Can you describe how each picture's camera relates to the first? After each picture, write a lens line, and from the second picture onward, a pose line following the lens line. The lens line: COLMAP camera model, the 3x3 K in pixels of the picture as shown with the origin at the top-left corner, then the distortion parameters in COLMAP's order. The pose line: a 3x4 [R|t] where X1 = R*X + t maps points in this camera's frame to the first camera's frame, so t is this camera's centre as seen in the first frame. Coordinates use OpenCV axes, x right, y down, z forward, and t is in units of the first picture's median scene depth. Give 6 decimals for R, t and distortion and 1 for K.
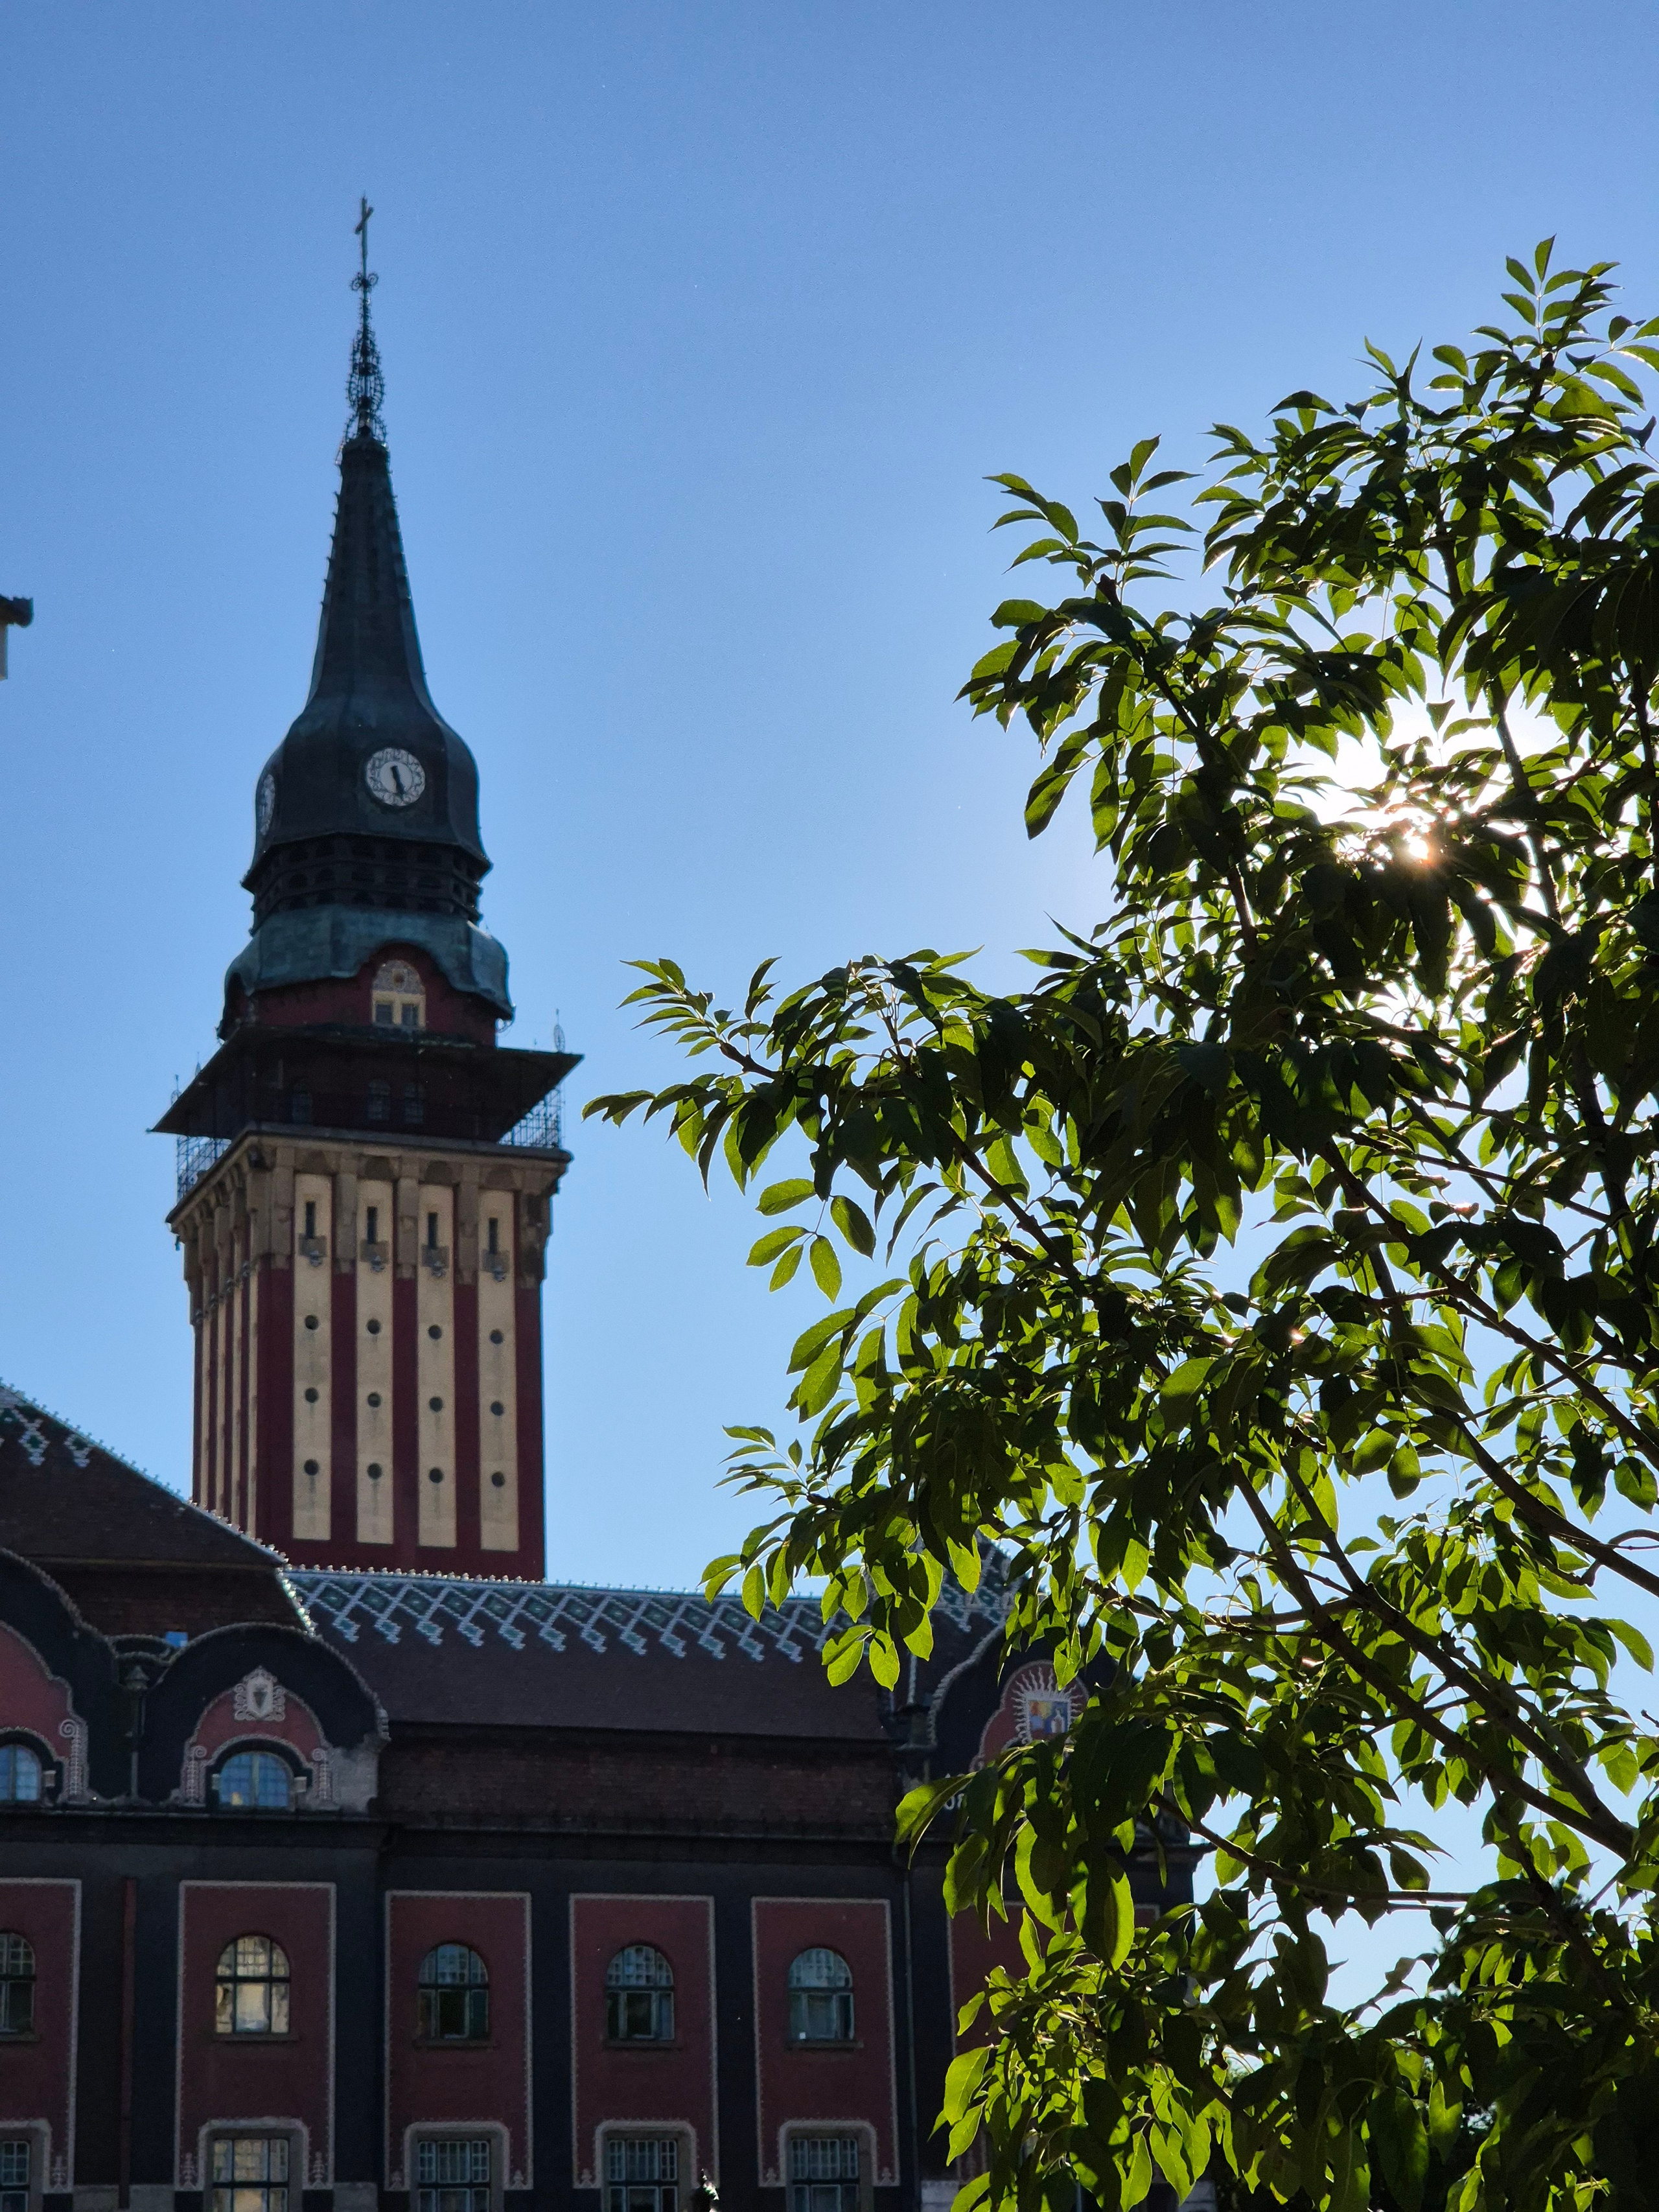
lens RADIAL K [[4445.0, 0, 829.5], [0, 4445.0, 1106.0], [0, 0, 1]] dist [-0.176215, 2.126115]
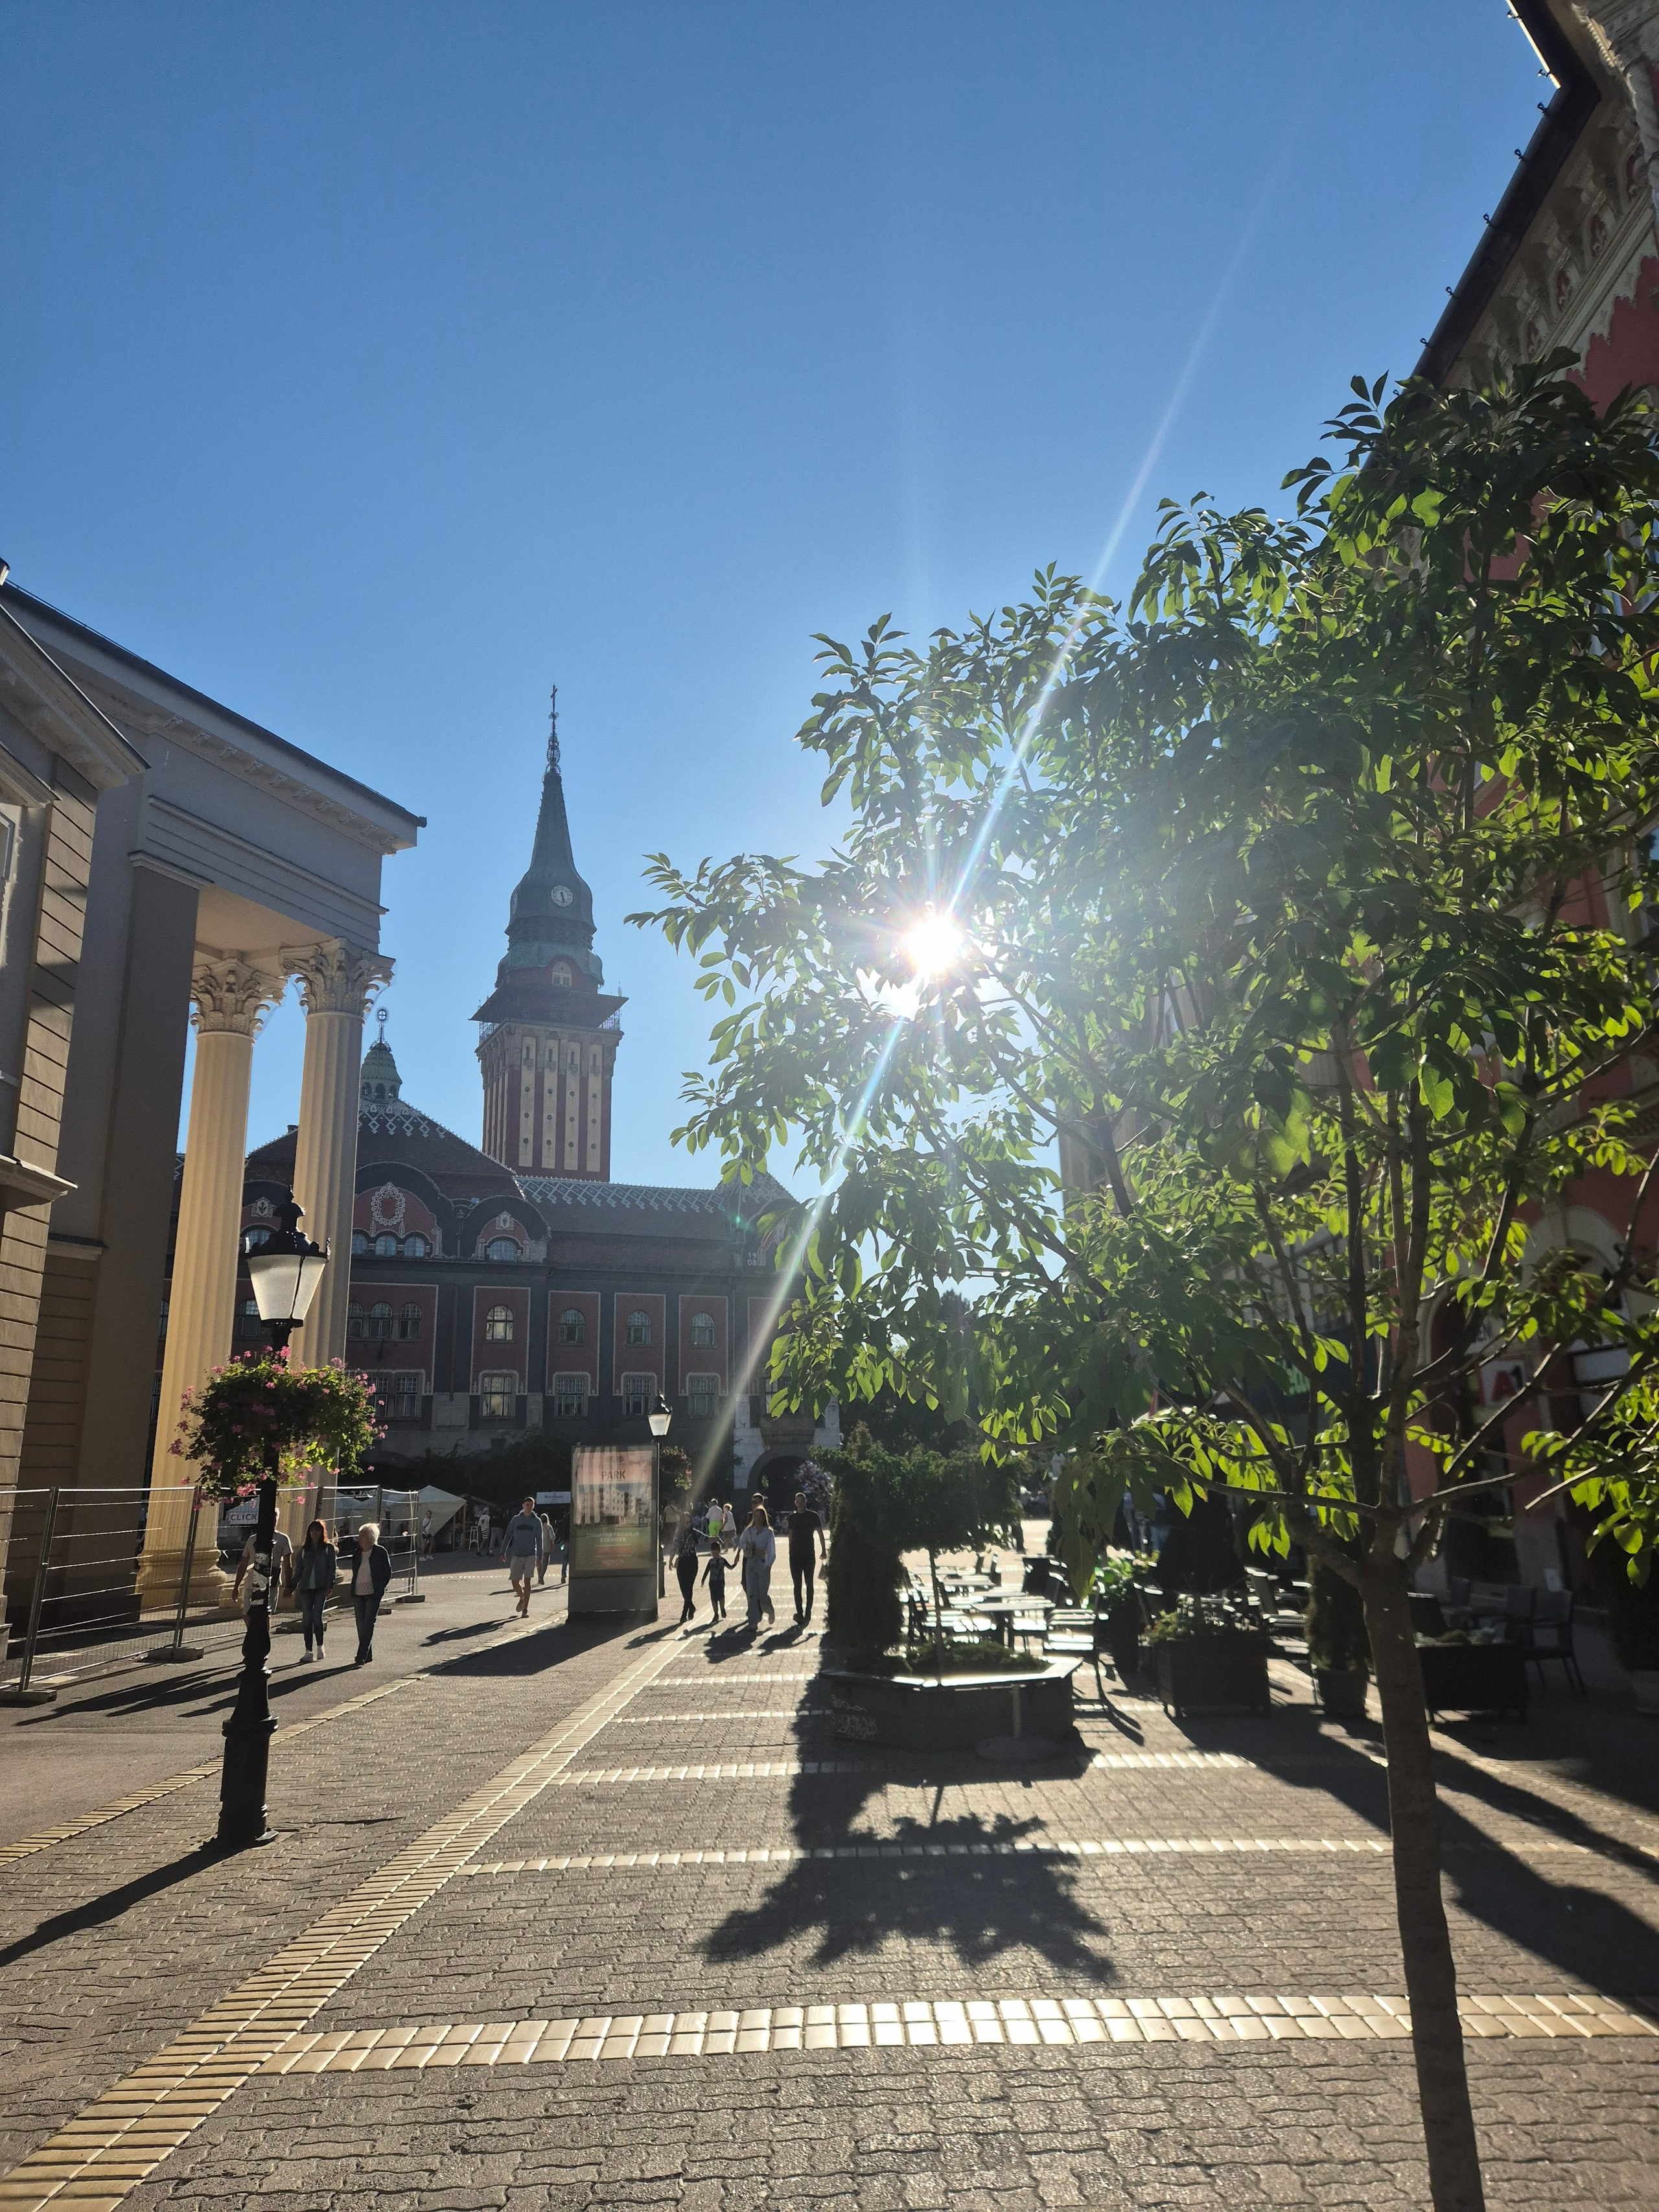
lens RADIAL K [[1488.6, 0, 829.5], [0, 1488.6, 1106.0], [0, 0, 1]] dist [0.063014, -0.000033]
pose [[0.996419, 0.026836, 0.080176, -0.008352], [-0.030534, 0.998509, 0.045259, 0.051783], [-0.078842, -0.047545, 0.995753, 0.206700]]
